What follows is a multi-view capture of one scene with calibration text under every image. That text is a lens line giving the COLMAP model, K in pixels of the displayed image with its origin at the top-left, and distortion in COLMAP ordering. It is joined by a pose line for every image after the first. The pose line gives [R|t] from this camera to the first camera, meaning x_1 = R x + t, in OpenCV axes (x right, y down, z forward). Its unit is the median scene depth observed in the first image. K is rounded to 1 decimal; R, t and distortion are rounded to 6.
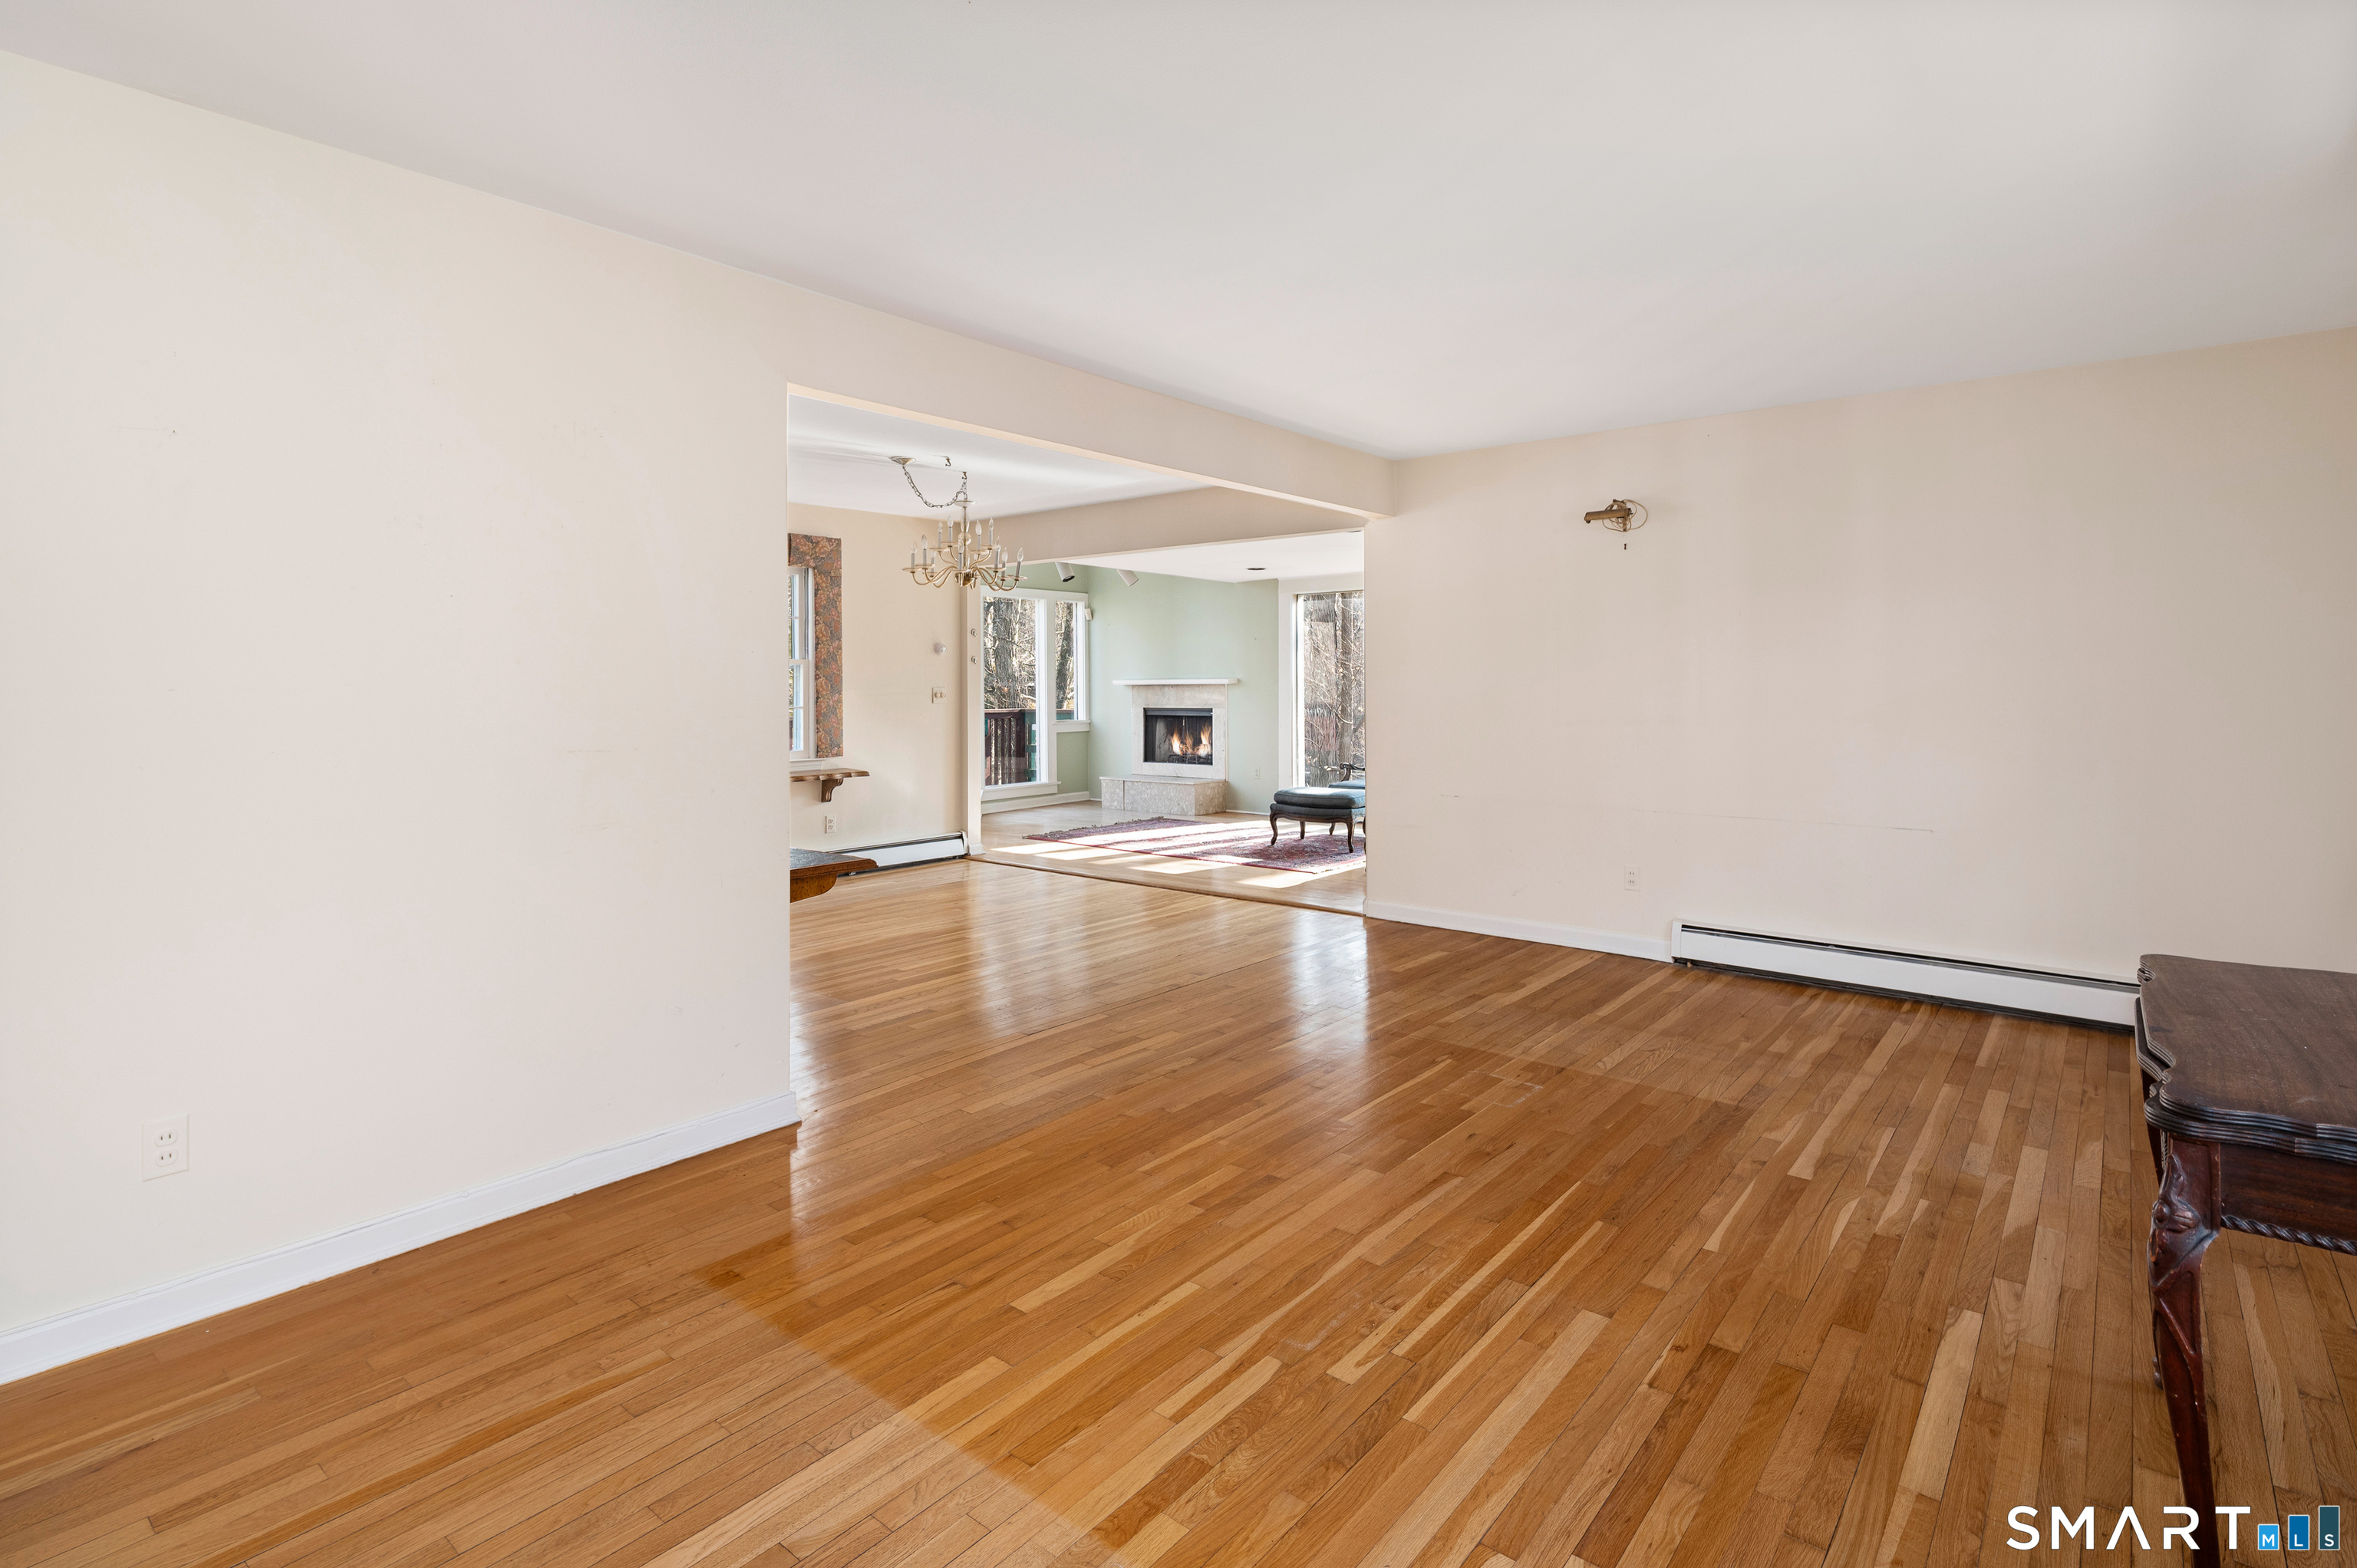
lens RADIAL K [[1146.9, 0, 1188.2], [0, 1146.9, 674.5], [0, 0, 1]] dist [0.006428, 0.000035]
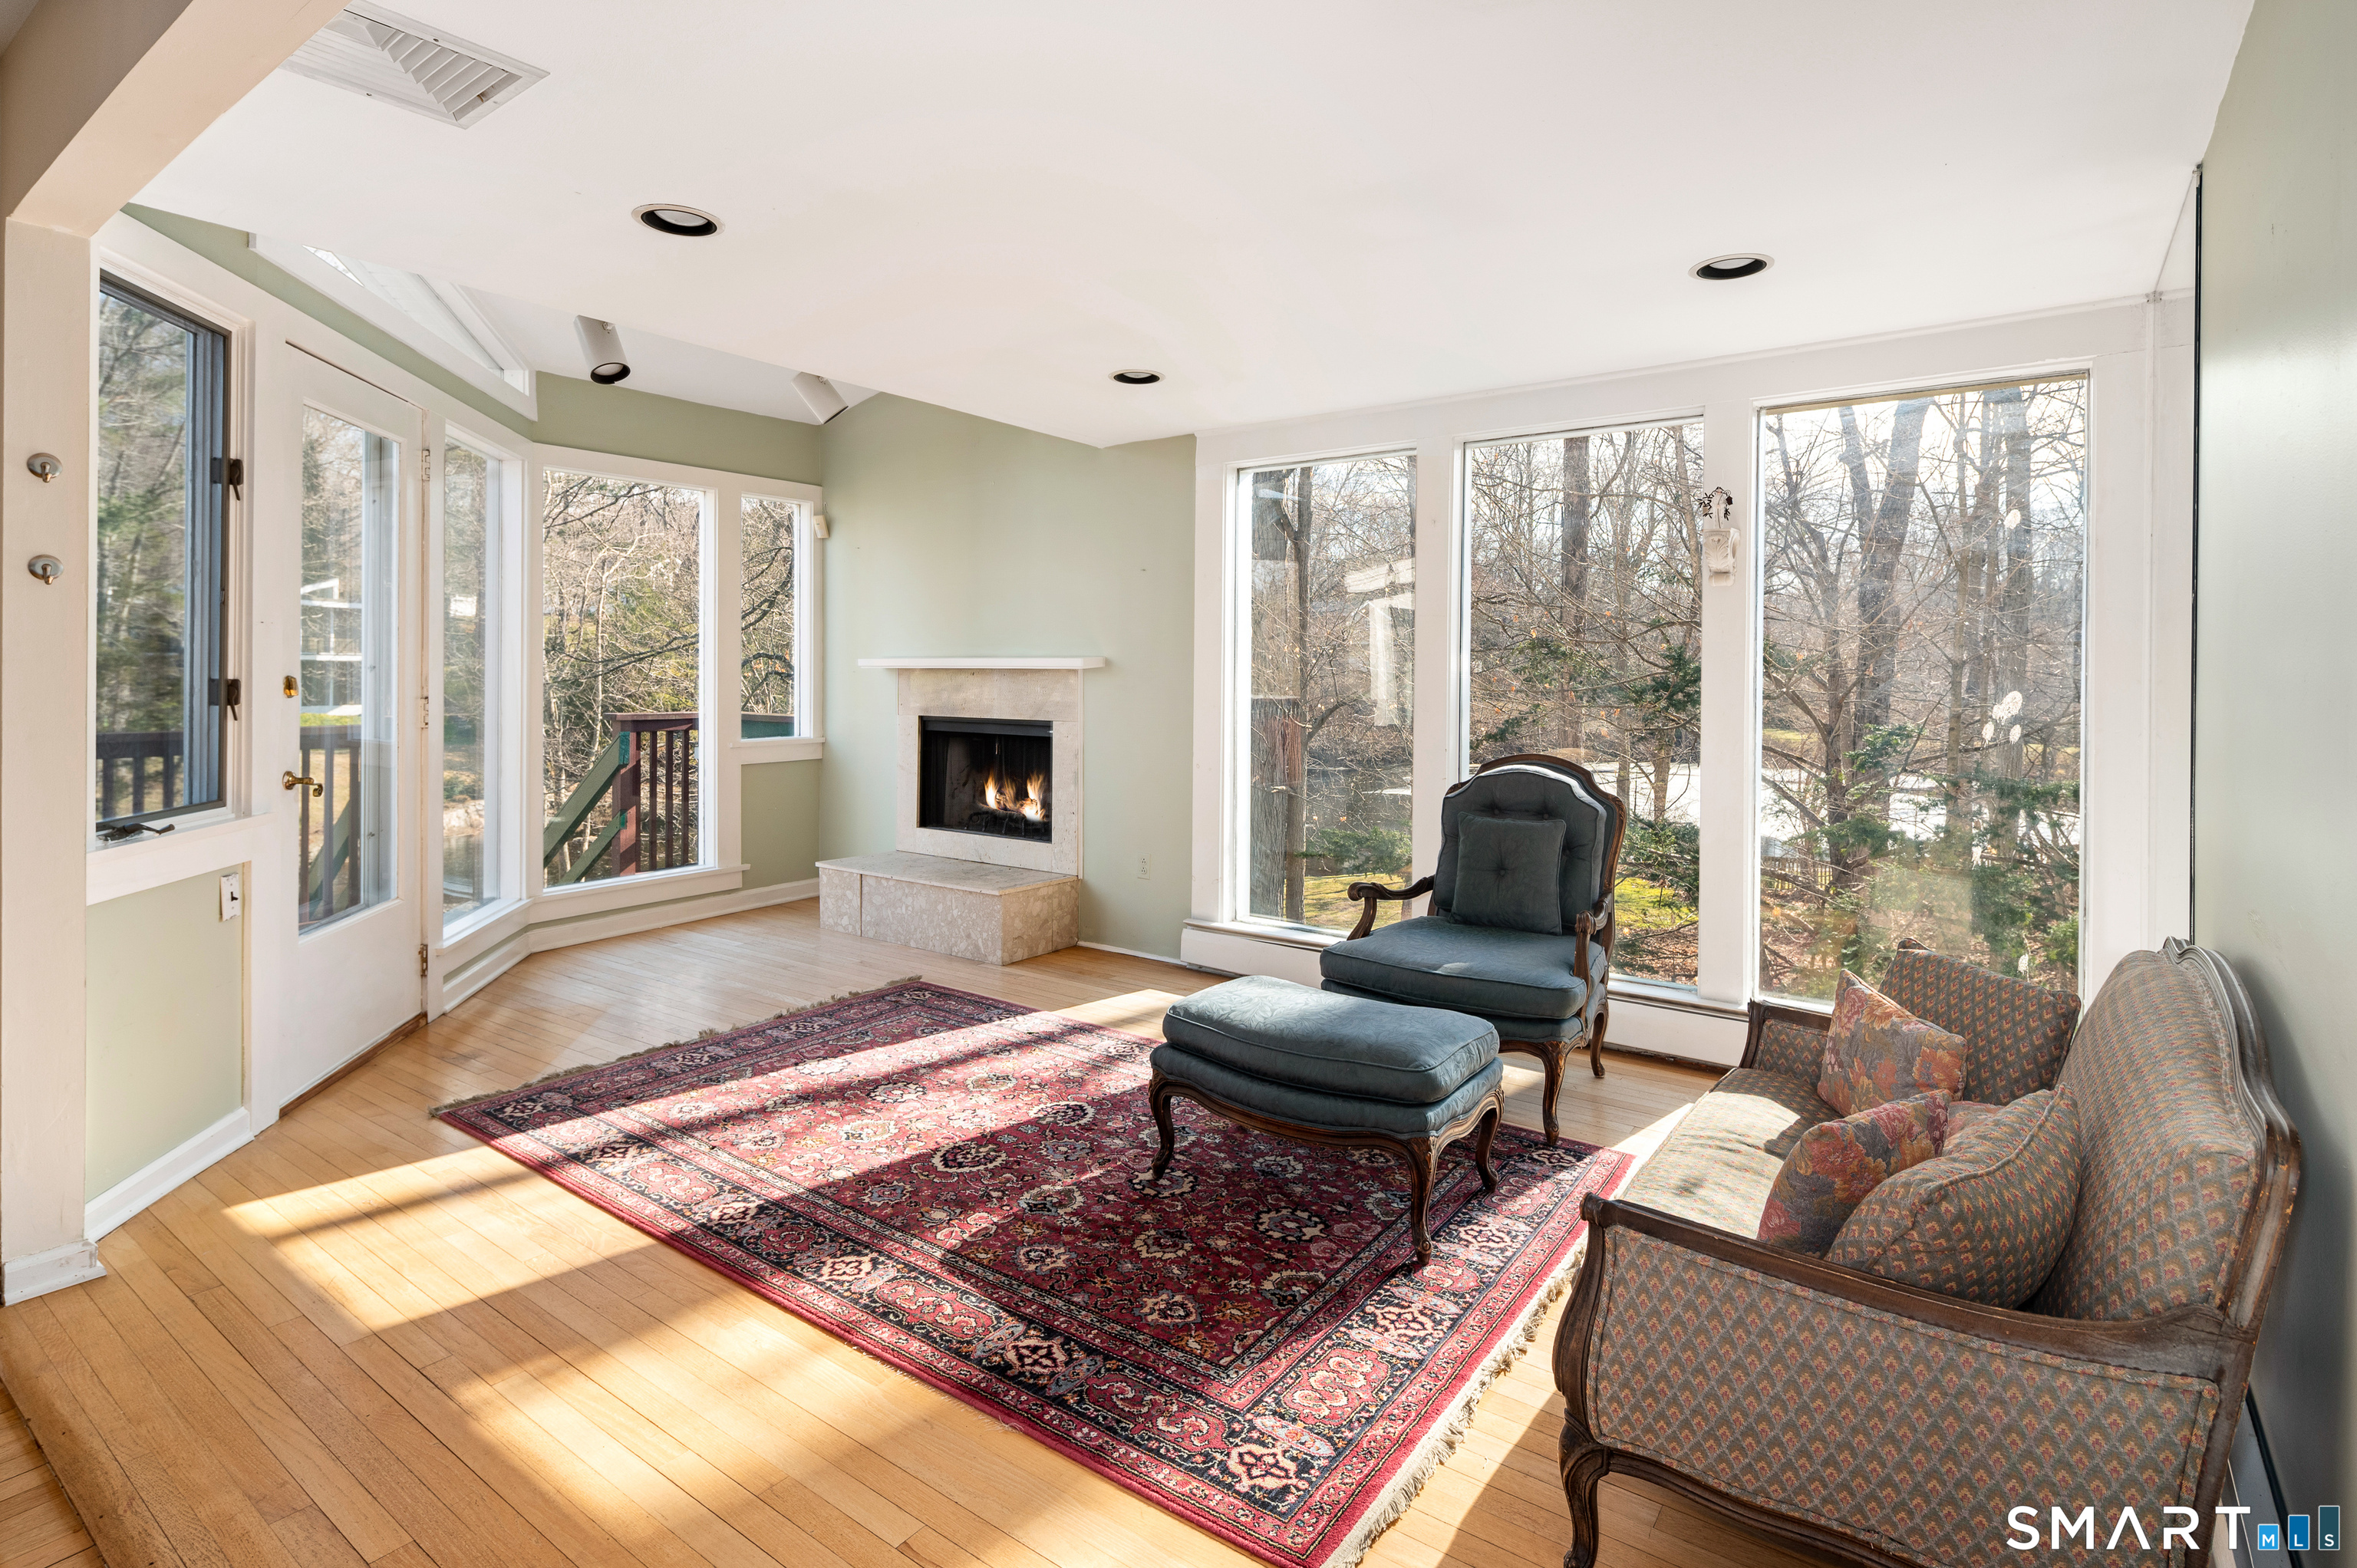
lens RADIAL K [[1146.9, 0, 1188.2], [0, 1146.9, 674.5], [0, 0, 1]] dist [0.006428, 0.000035]
pose [[0.998384, 0.010976, 0.055754, 0.062651], [-0.011719, 0.999846, 0.013026, 0.004950], [-0.055602, -0.013658, 0.998360, 0.680961]]
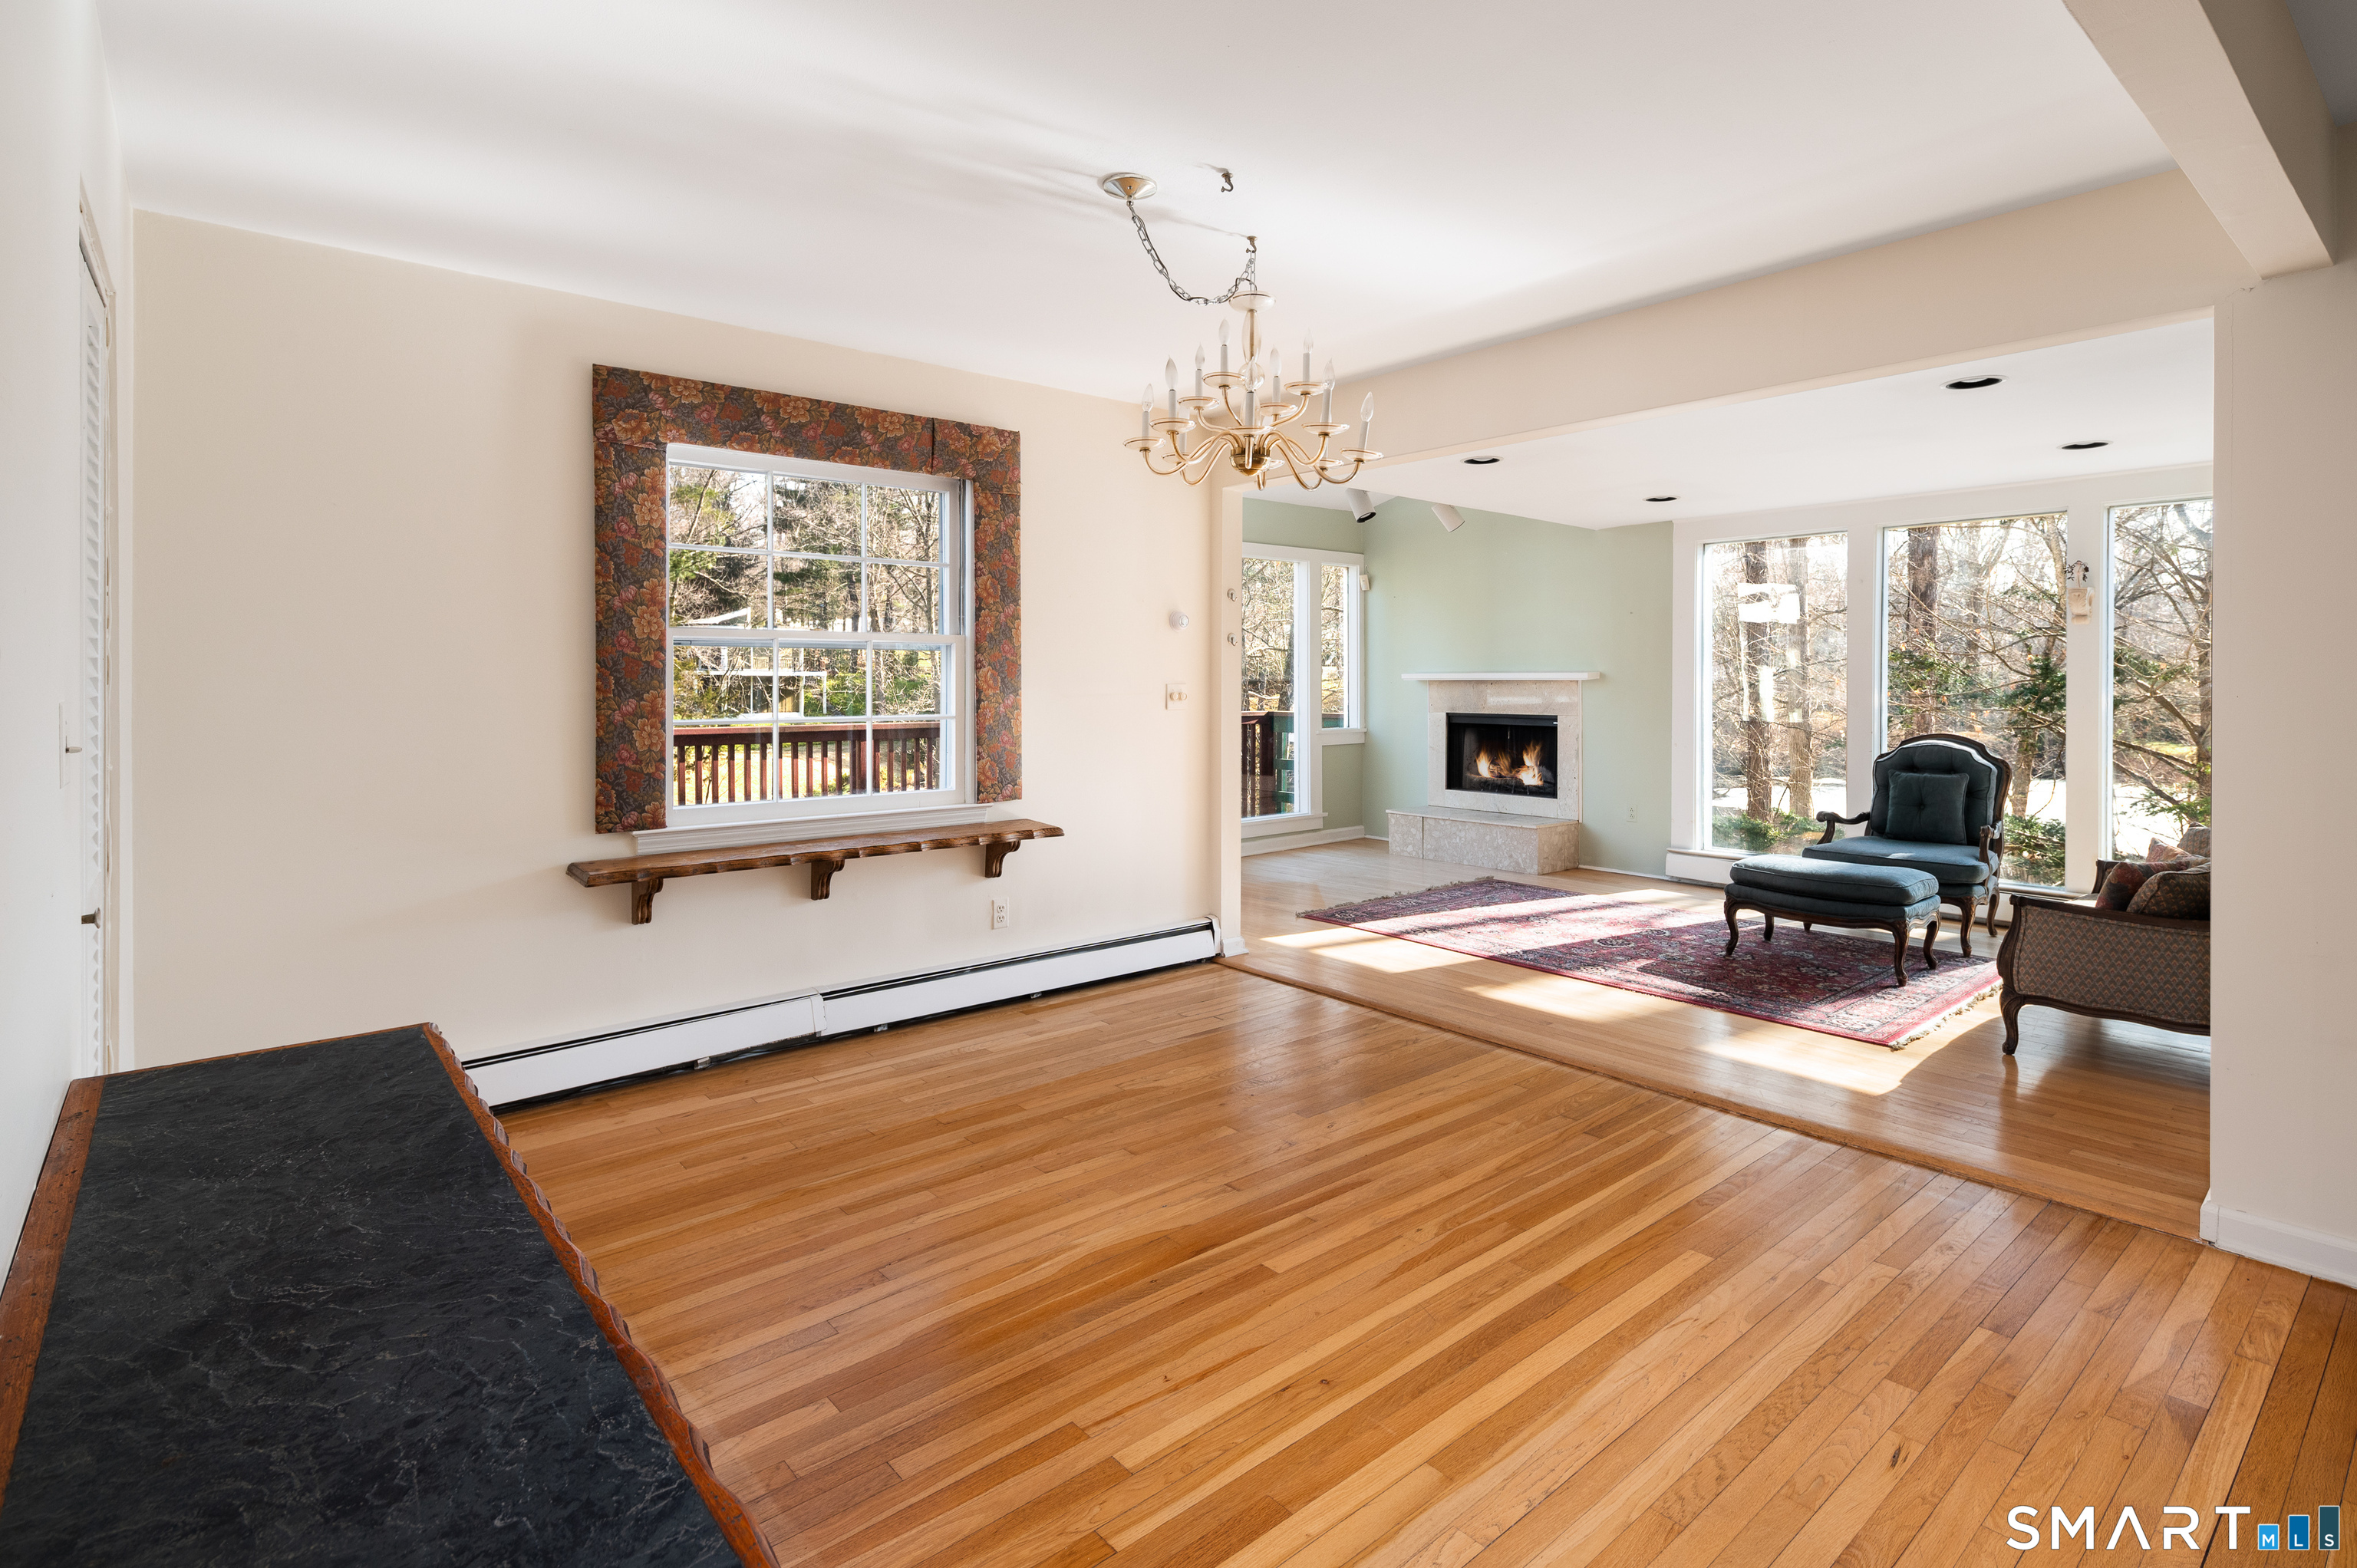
lens RADIAL K [[1146.9, 0, 1188.2], [0, 1146.9, 674.5], [0, 0, 1]] dist [0.006428, 0.000035]
pose [[0.984421, 0.005463, -0.175744, -0.096141], [-0.004503, 0.999973, 0.005863, 0.002554], [0.175771, -0.004981, 0.984418, 0.370351]]
